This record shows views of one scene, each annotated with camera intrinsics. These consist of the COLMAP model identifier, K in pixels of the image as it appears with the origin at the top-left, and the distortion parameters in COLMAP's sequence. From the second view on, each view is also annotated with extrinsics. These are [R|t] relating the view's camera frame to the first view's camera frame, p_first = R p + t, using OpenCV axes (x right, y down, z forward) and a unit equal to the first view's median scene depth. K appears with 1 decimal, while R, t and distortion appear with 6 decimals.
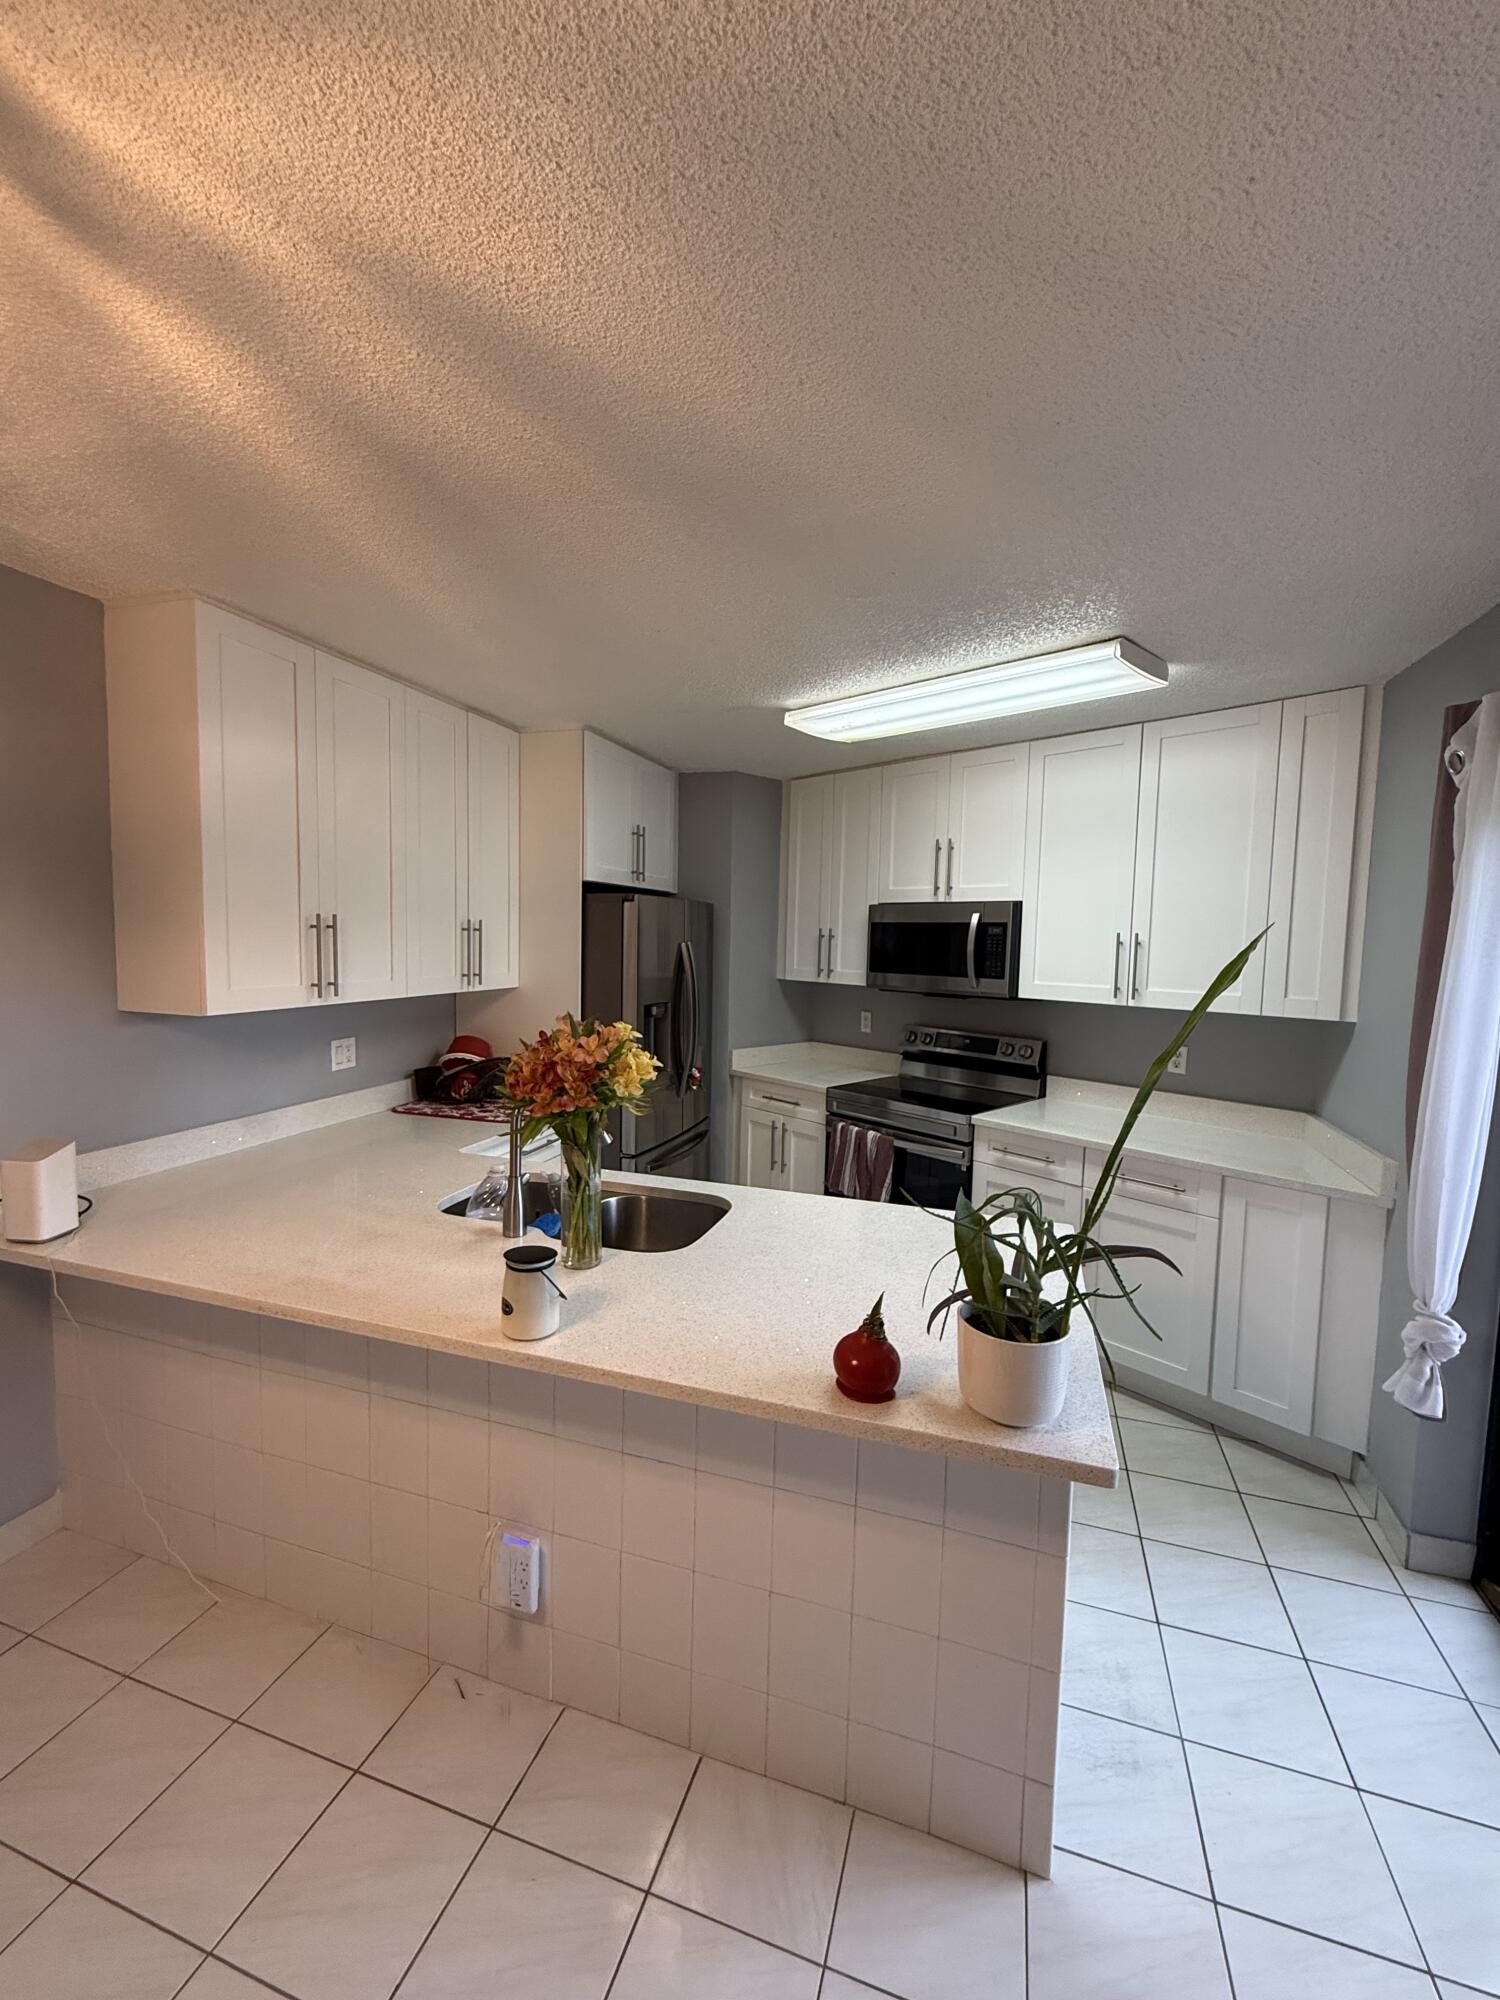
lens RADIAL K [[805.5, 0, 760.6], [0, 805.5, 1002.5], [0, 0, 1]] dist [-0.000335, -0.000001]
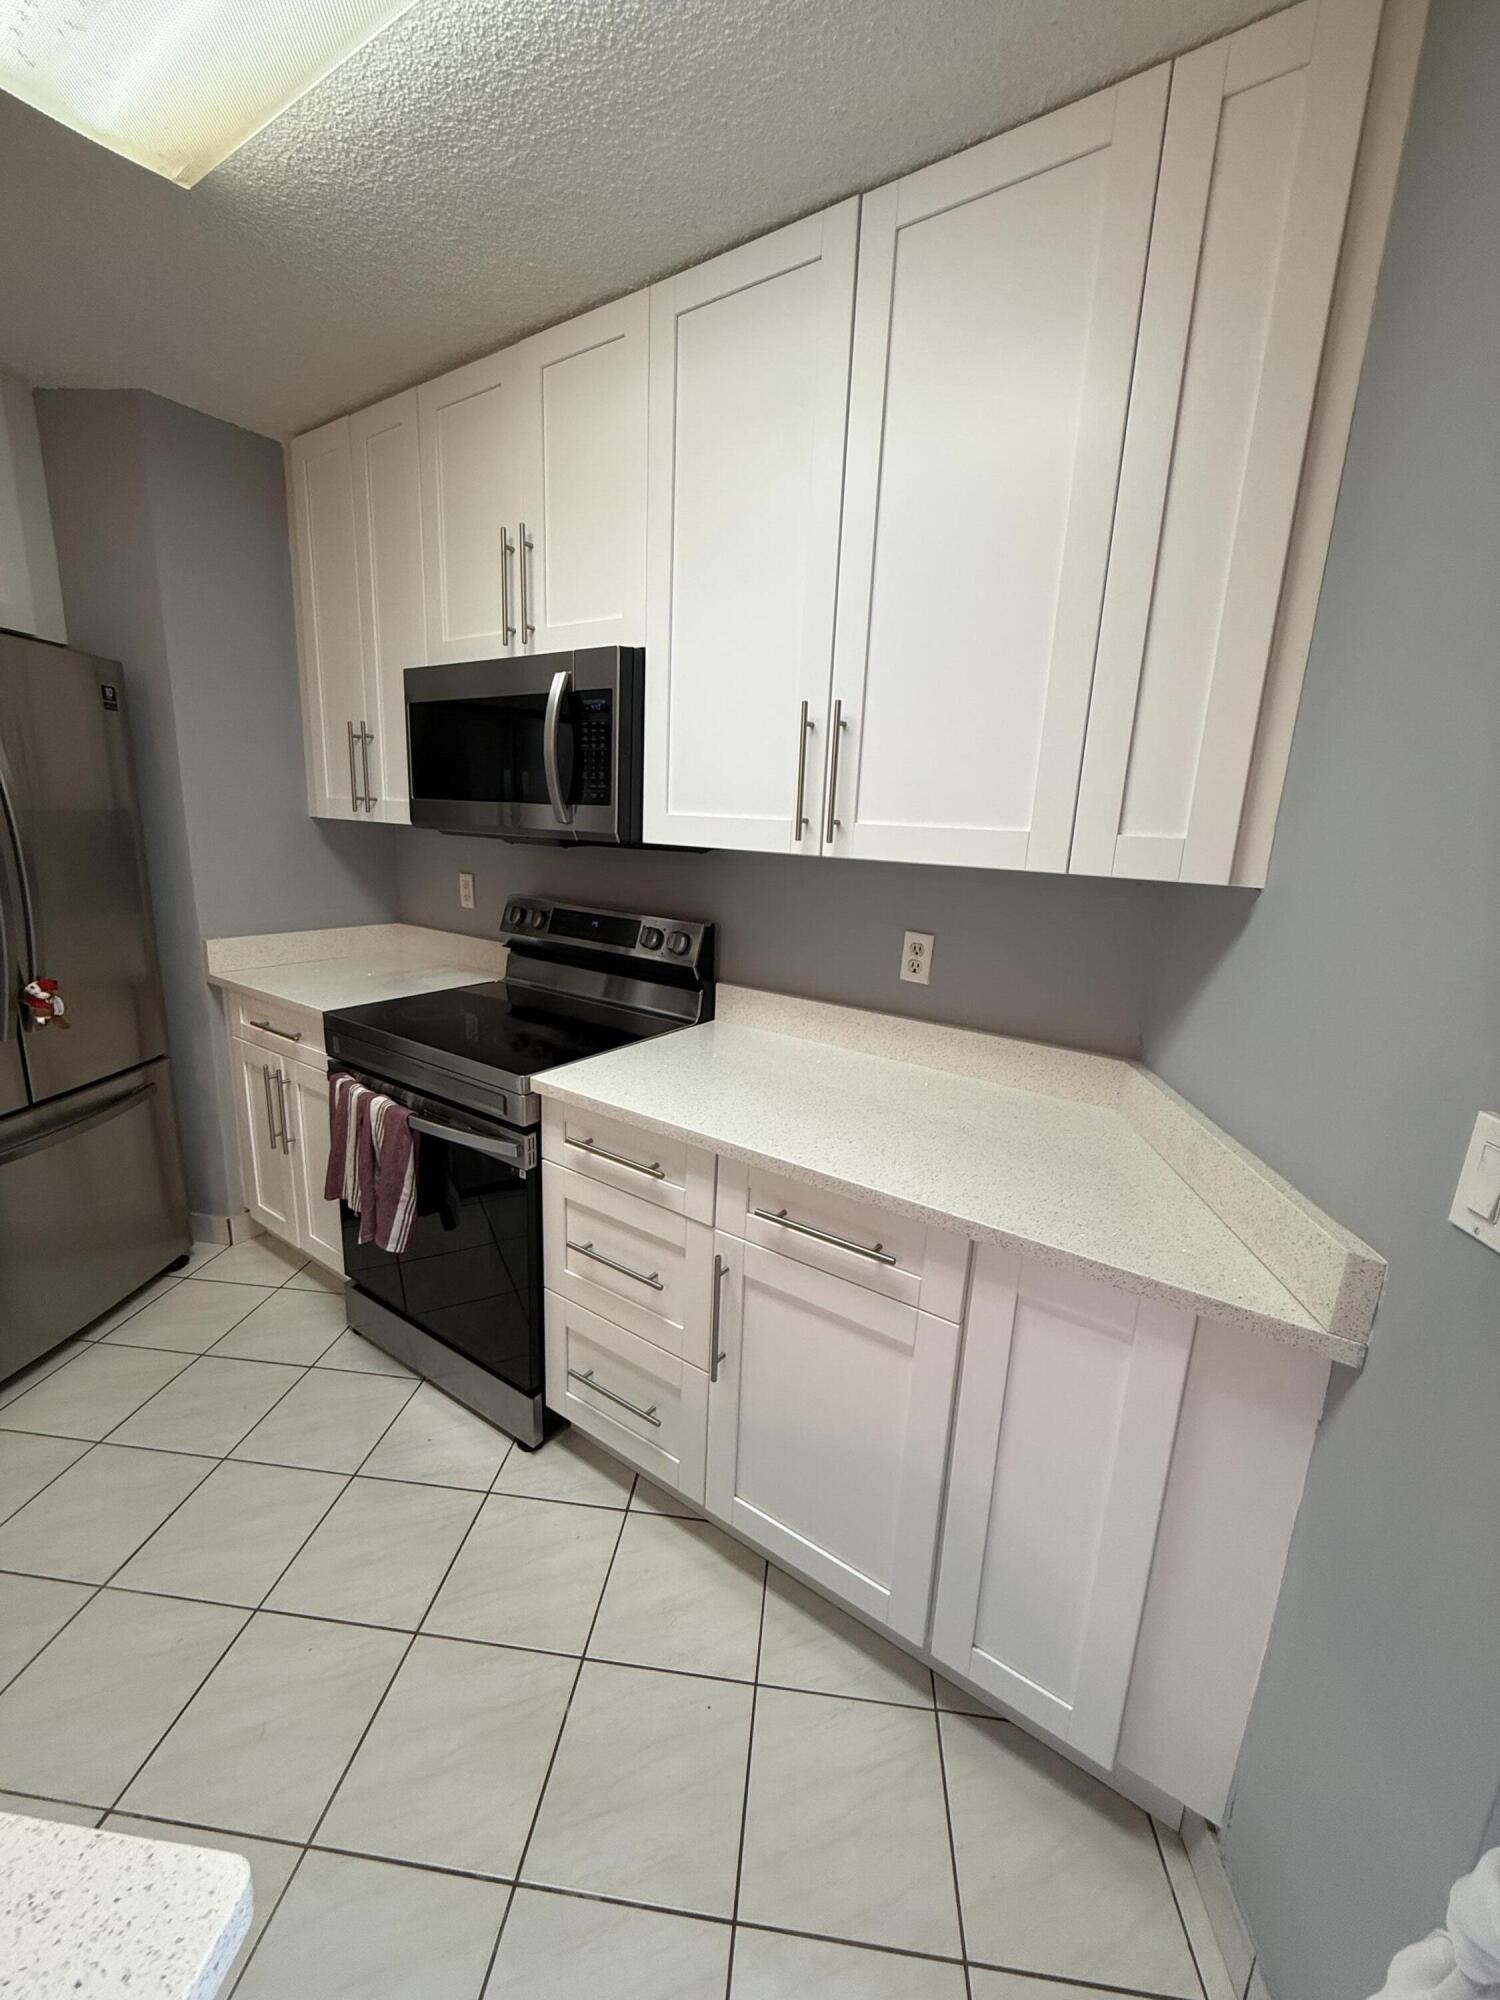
lens RADIAL K [[805.5, 0, 742.9], [0, 805.5, 997.2], [0, 0, 1]] dist [-0.000335, -0.000001]
pose [[0.977562, -0.025911, 0.209047, 0.277874], [-0.005854, 0.988681, 0.149920, 0.014553], [-0.210565, -0.147780, 0.966345, 0.474912]]
